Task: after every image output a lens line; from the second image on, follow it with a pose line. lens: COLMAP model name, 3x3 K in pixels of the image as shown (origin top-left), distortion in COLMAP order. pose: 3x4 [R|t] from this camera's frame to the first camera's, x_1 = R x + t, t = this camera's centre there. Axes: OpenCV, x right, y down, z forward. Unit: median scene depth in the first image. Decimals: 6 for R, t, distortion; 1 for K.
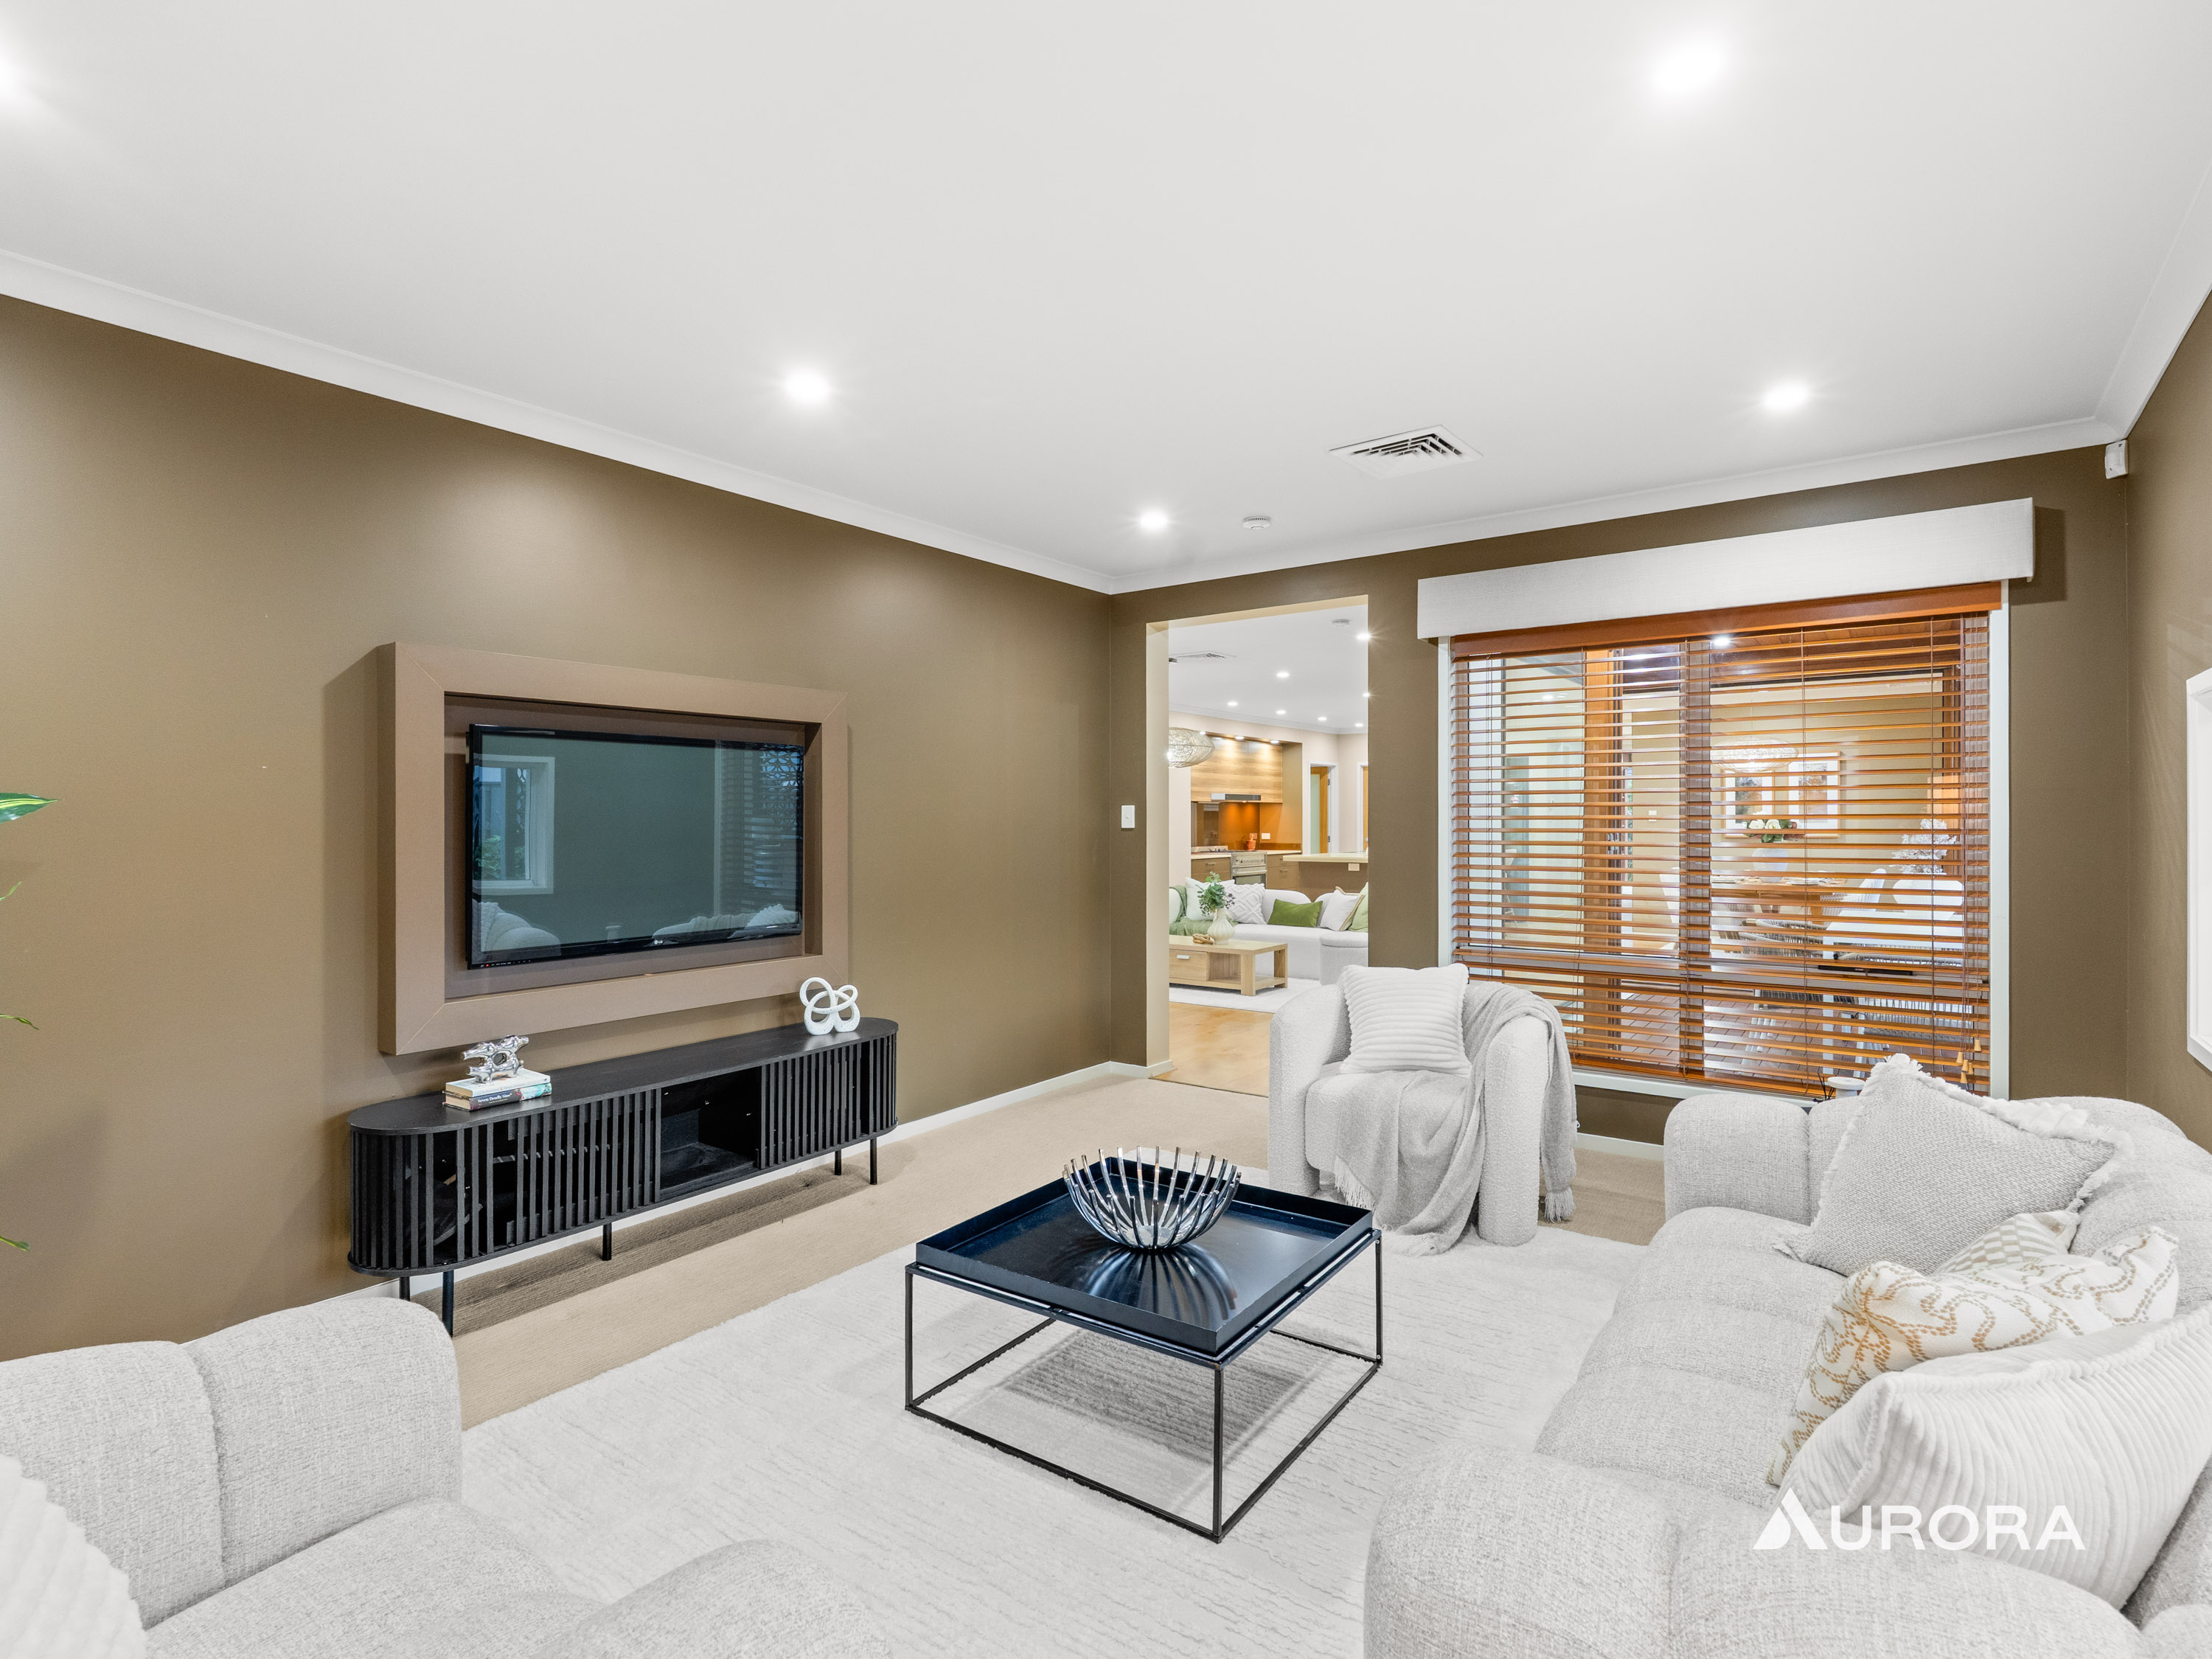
lens RADIAL K [[1094.4, 0, 1110.9], [0, 1094.4, 798.8], [0, 0, 1]] dist [0.000013, 0.001042]
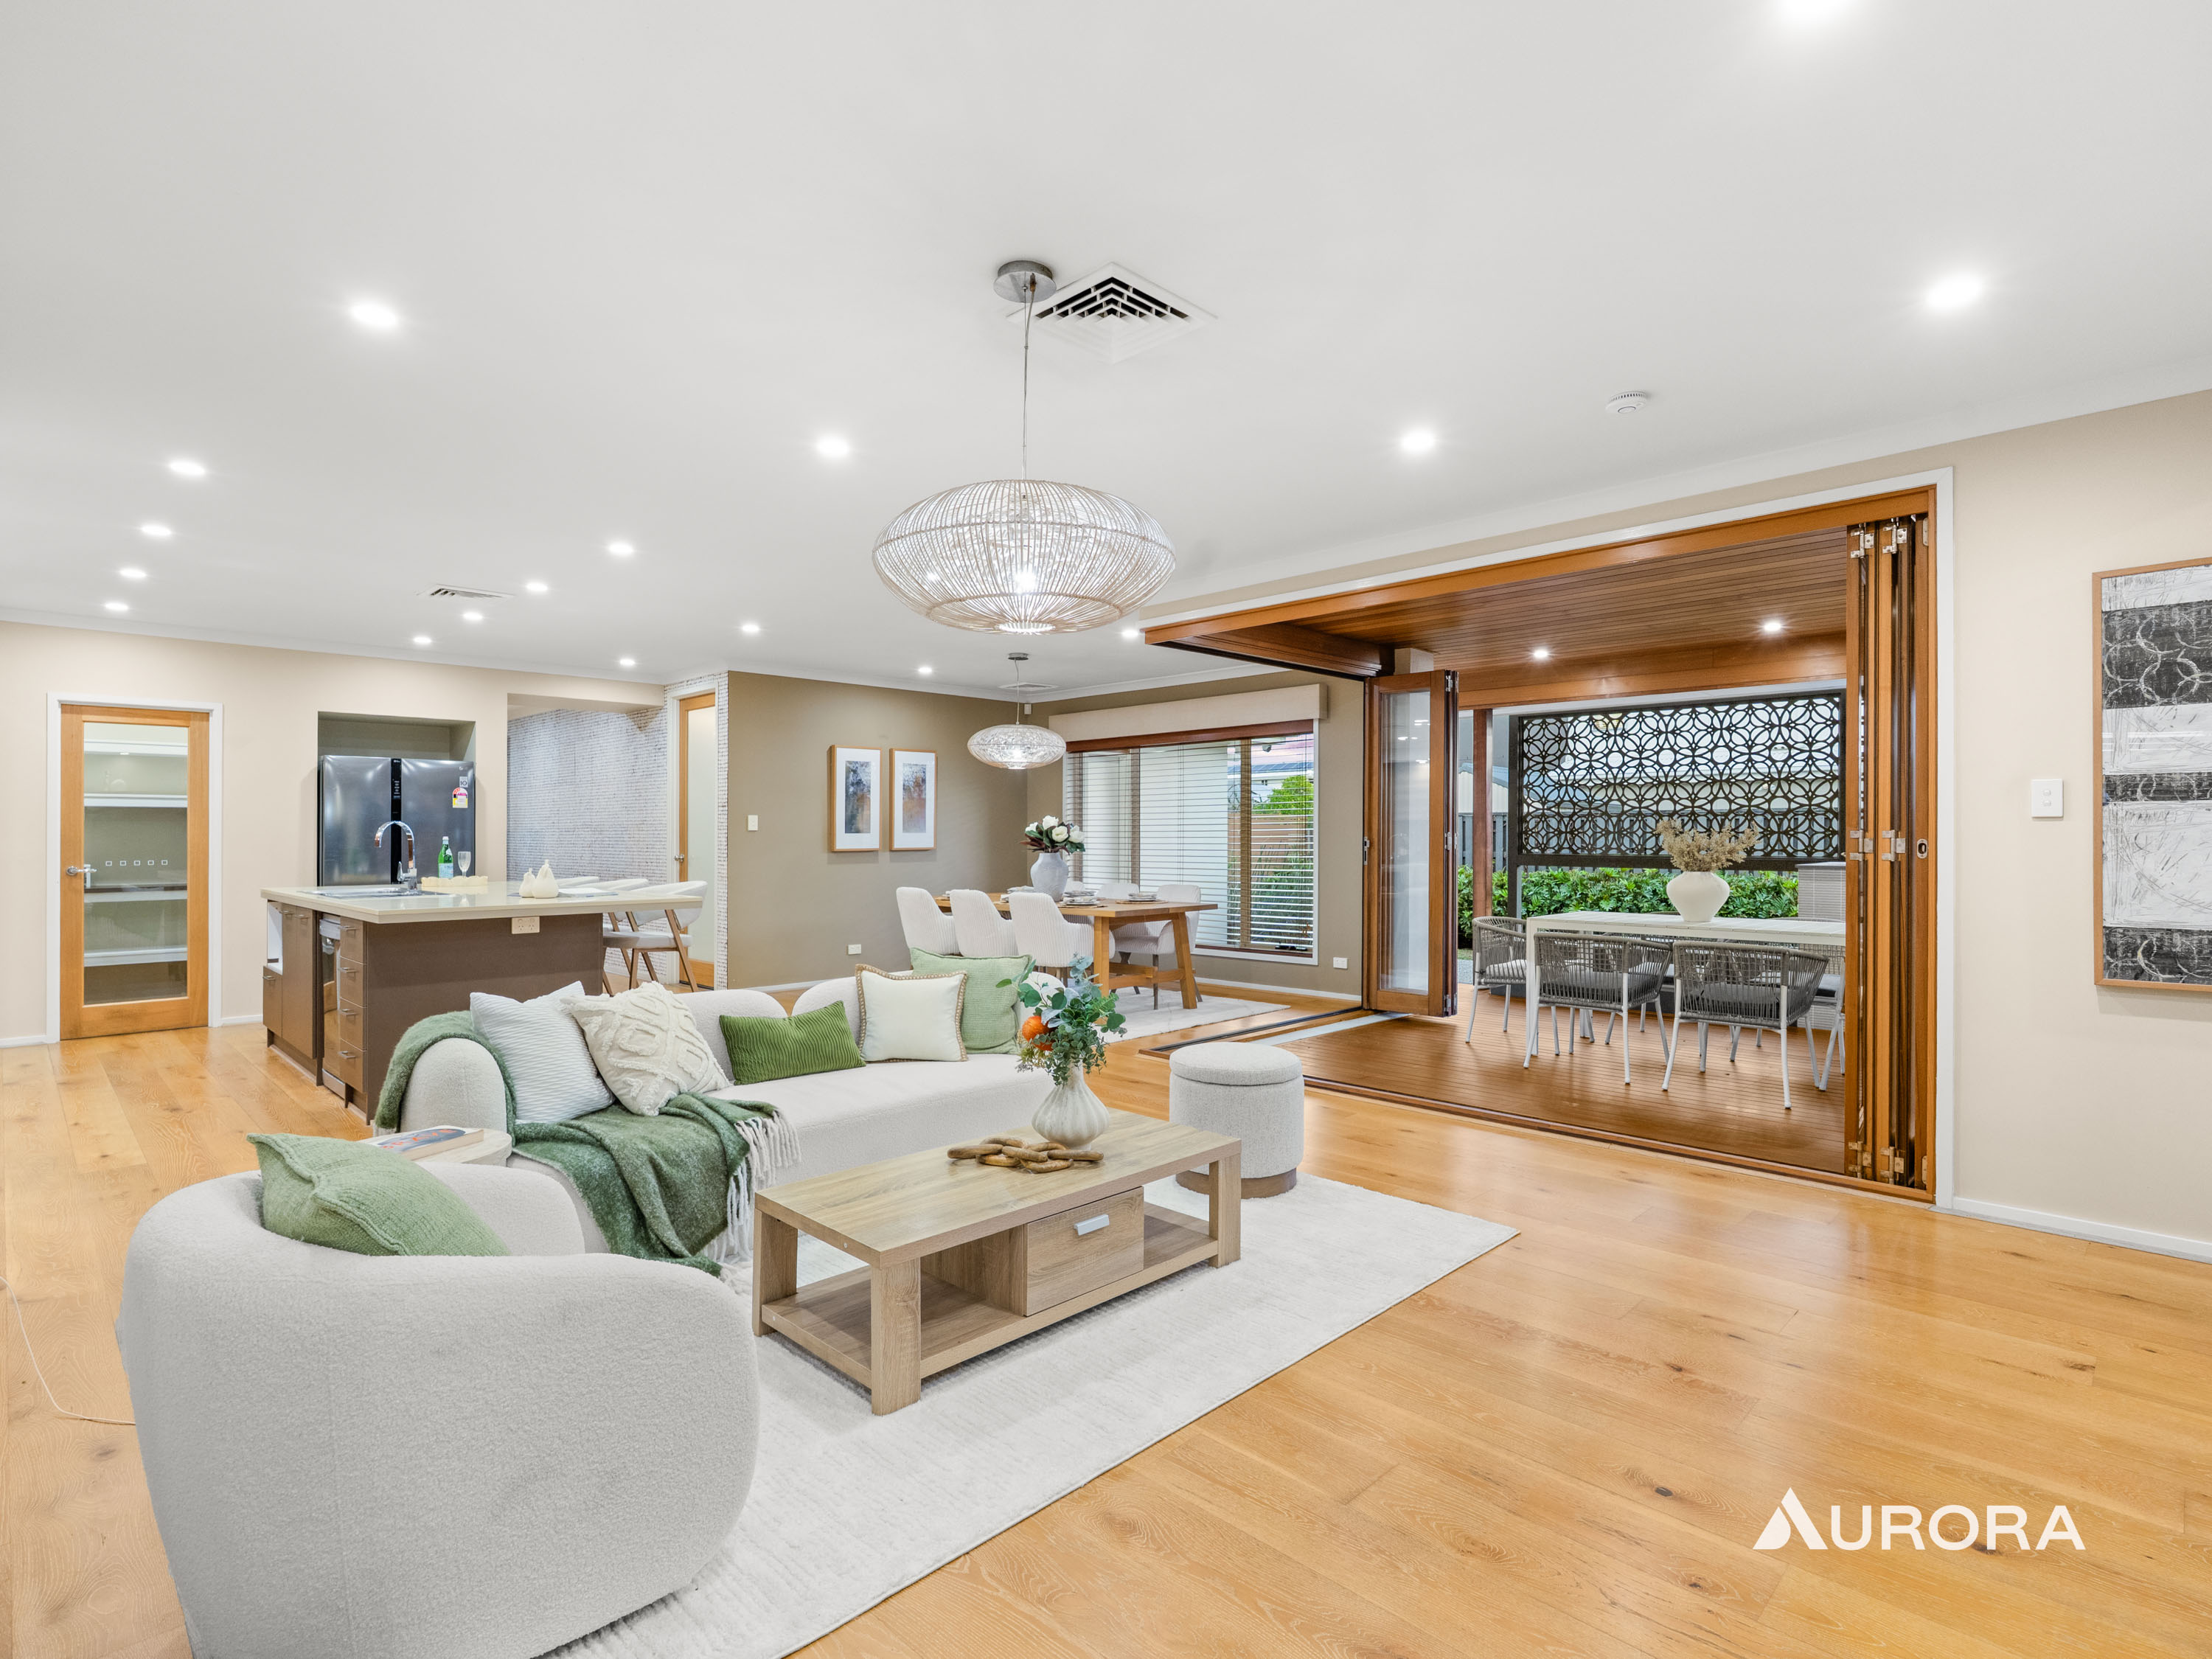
lens RADIAL K [[1102.1, 0, 1106.0], [0, 1102.1, 829.5], [0, 0, 1]] dist [0.000255, 0.001225]
pose [[0.155282, 0.008217, 0.987836, -0.156483], [-0.017832, 0.999826, -0.005514, 0.017687], [-0.987709, -0.016759, 0.155401, 0.577111]]
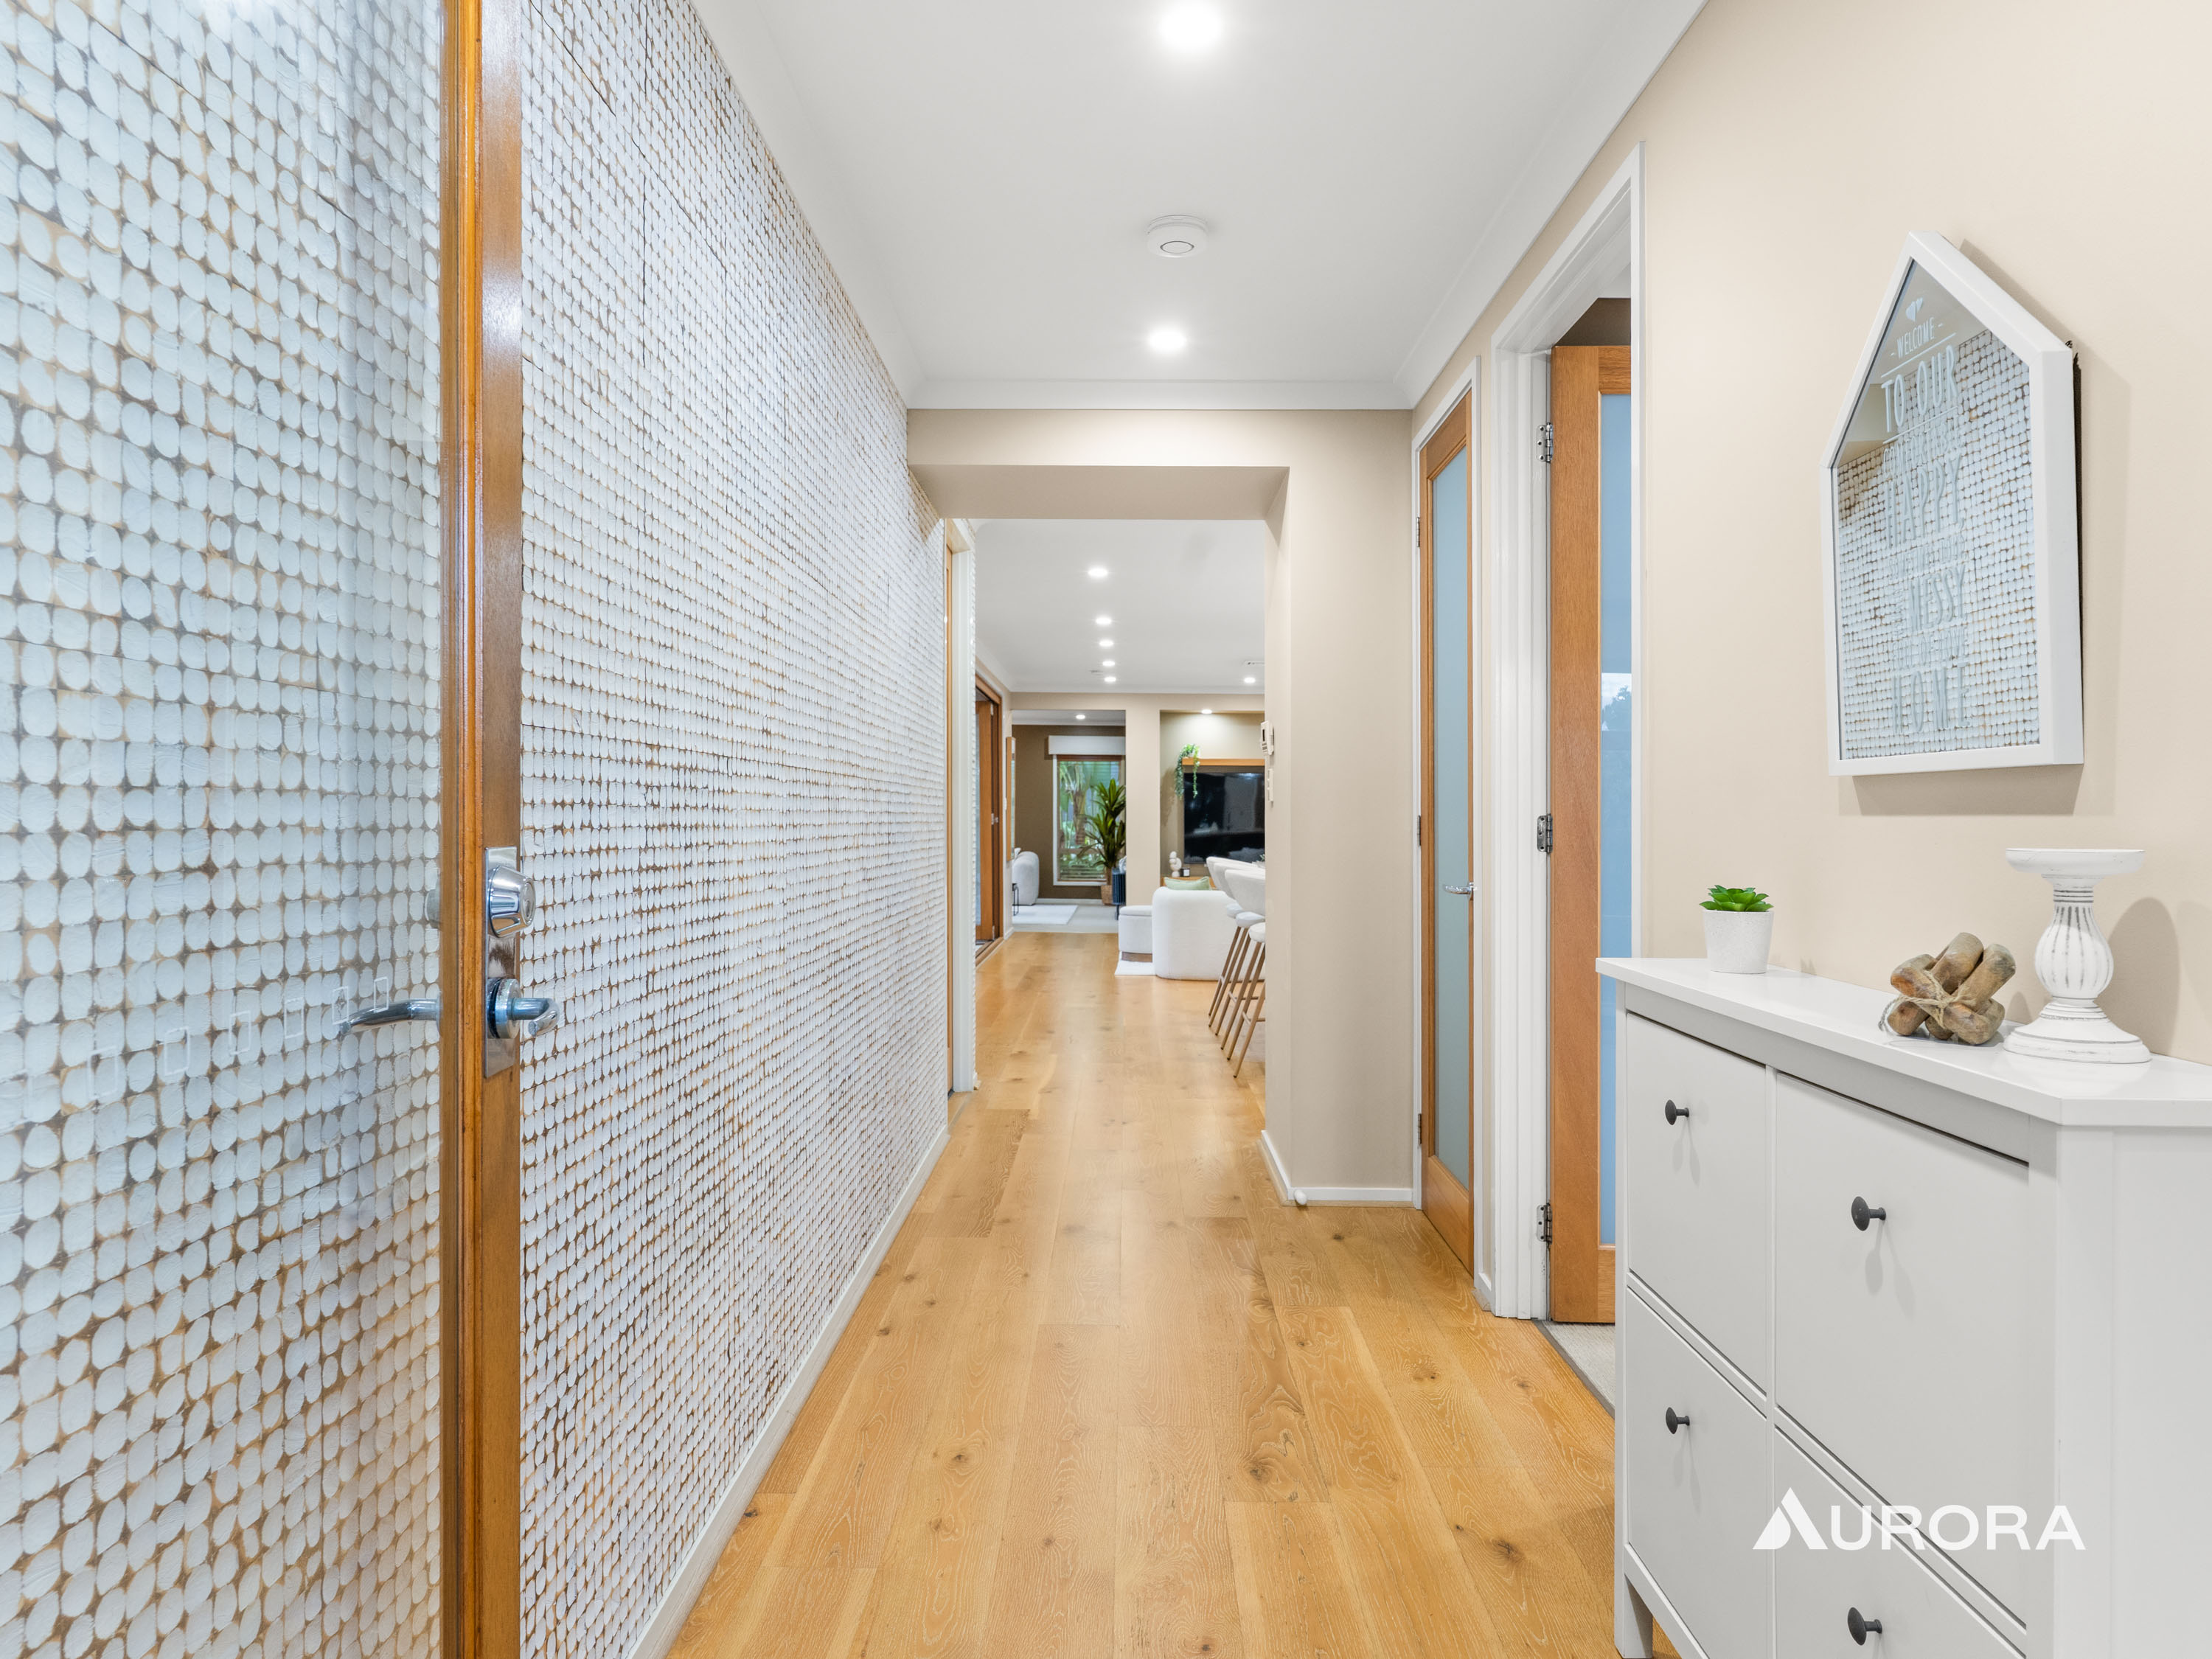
lens RADIAL K [[1398.9, 0, 1106.0], [0, 1398.9, 829.5], [0, 0, 1]] dist [-0.000012, -0.000010]
pose [[-0.819744, 0.004359, -0.572713, 0.643650], [0.008455, 0.999954, -0.004491, 0.028853], [0.572667, -0.008524, -0.819744, 1.277724]]
